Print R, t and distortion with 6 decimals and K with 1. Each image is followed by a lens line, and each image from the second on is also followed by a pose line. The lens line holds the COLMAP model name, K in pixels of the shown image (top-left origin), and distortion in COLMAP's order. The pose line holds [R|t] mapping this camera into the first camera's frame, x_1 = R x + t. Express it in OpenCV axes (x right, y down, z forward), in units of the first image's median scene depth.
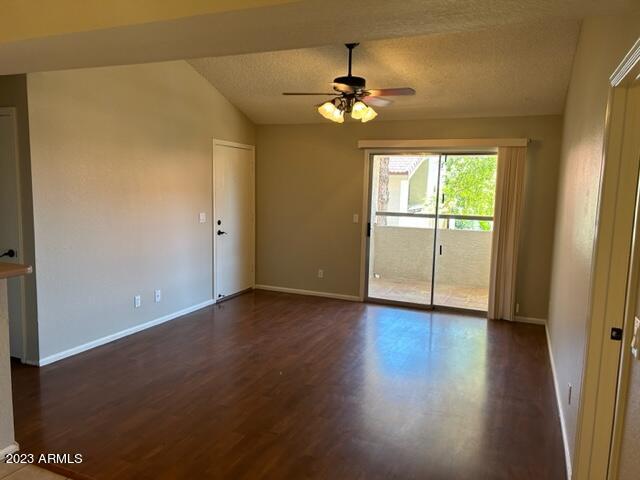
lens RADIAL K [[477.5, 0, 320.0], [0, 477.5, 240.0], [0, 0, 1]] dist [0.047093, -0.007566]
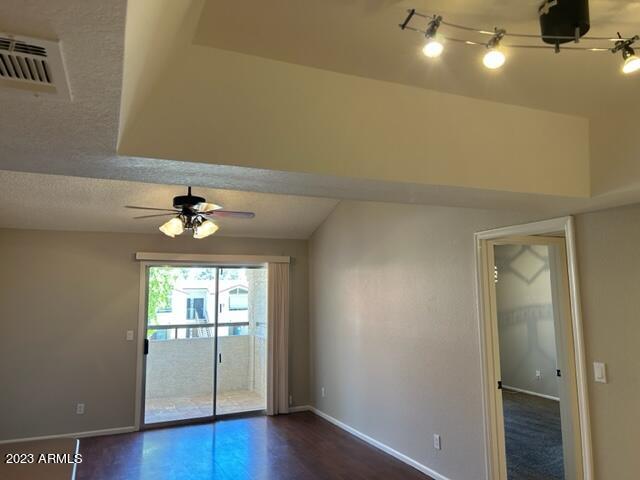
lens RADIAL K [[477.5, 0, 320.0], [0, 477.5, 240.0], [0, 0, 1]] dist [0.047093, -0.007566]
pose [[0.681787, 0.050187, 0.729827, -0.375499], [0.111290, 0.978917, -0.171280, -0.027492], [-0.723036, 0.197999, 0.661827, 0.101204]]
